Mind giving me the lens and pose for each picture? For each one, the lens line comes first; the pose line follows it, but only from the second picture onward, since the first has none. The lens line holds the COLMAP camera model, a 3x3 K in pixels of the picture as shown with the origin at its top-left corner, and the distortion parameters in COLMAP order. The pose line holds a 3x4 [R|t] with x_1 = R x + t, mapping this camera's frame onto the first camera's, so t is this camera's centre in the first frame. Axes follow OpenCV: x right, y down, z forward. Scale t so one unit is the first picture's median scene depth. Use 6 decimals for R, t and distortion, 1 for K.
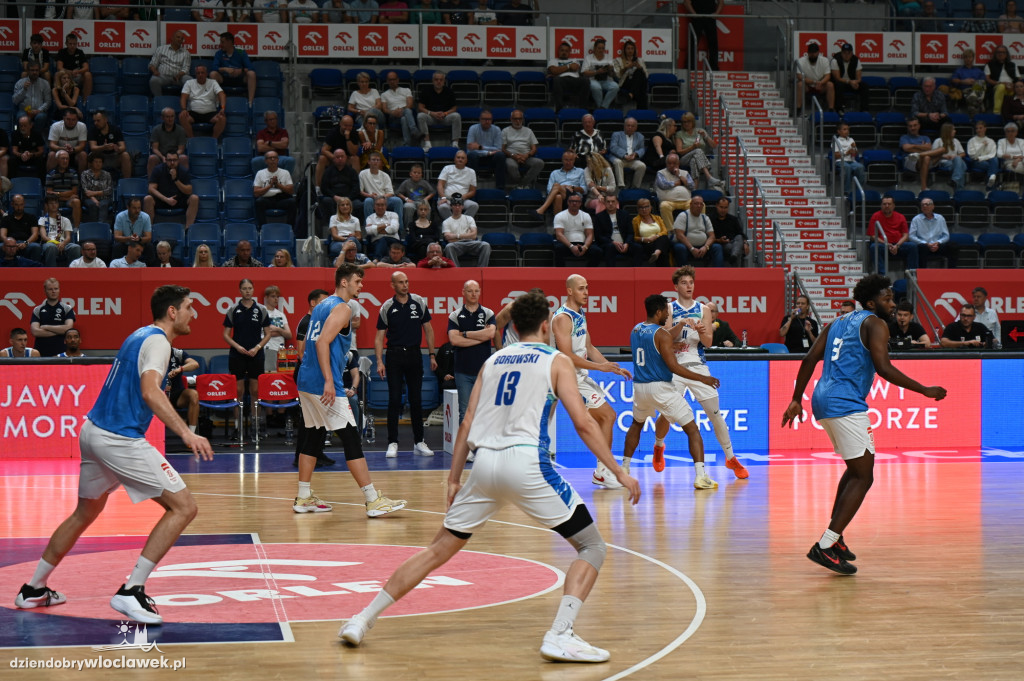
lens RADIAL K [[2174.2, 0, 512.4], [0, 2174.2, 284.7], [0, 0, 1]] dist [-0.030698, -0.263672]
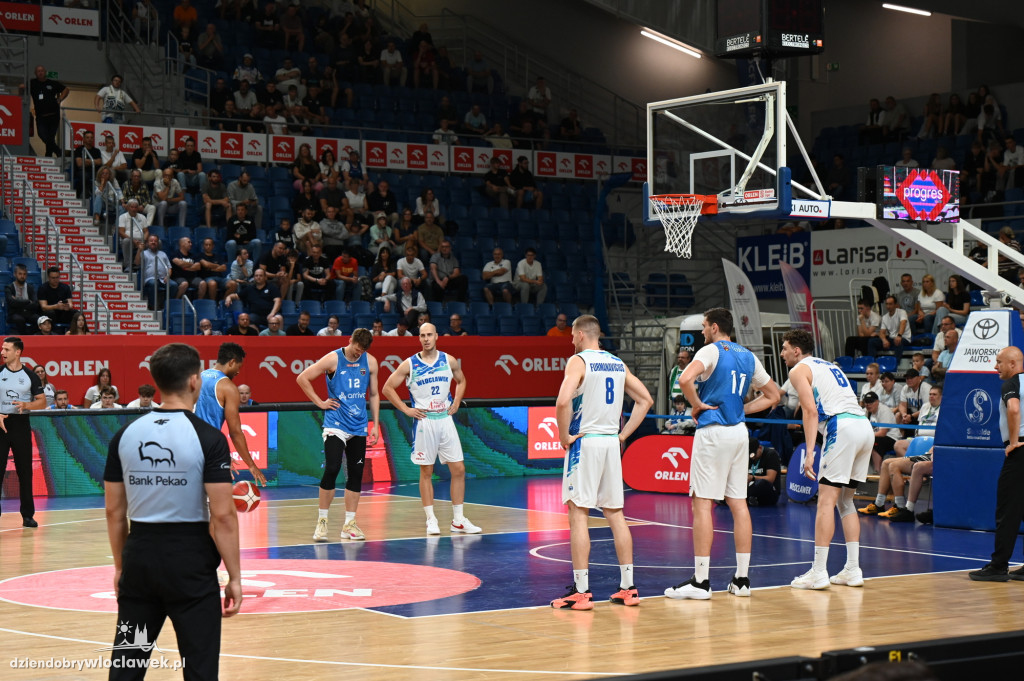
lens RADIAL K [[2053.2, 0, 512.0], [0, 2053.2, 340.5], [0, 0, 1]] dist [0.017520, 0.026342]
pose [[0.889974, -0.000921, 0.456011, -0.318151], [0.003063, 0.999987, -0.003958, -0.000143], [-0.456001, 0.004919, 0.889966, -0.058790]]
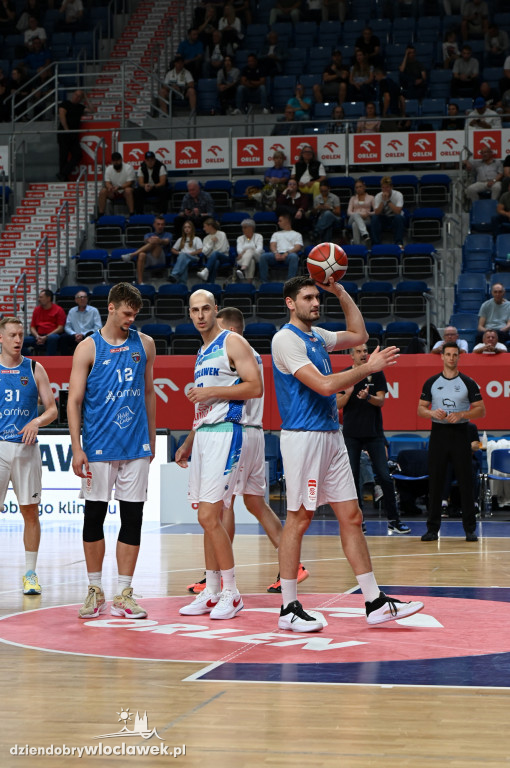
lens RADIAL K [[2033.5, 0, 255.0], [0, 2033.5, 384.0], [0, 0, 1]] dist [0.020815, -0.322092]
pose [[0.946124, -0.006495, -0.323739, 0.523814], [0.008280, 0.999957, 0.004135, 0.002043], [0.323698, -0.006593, 0.946138, 0.045037]]
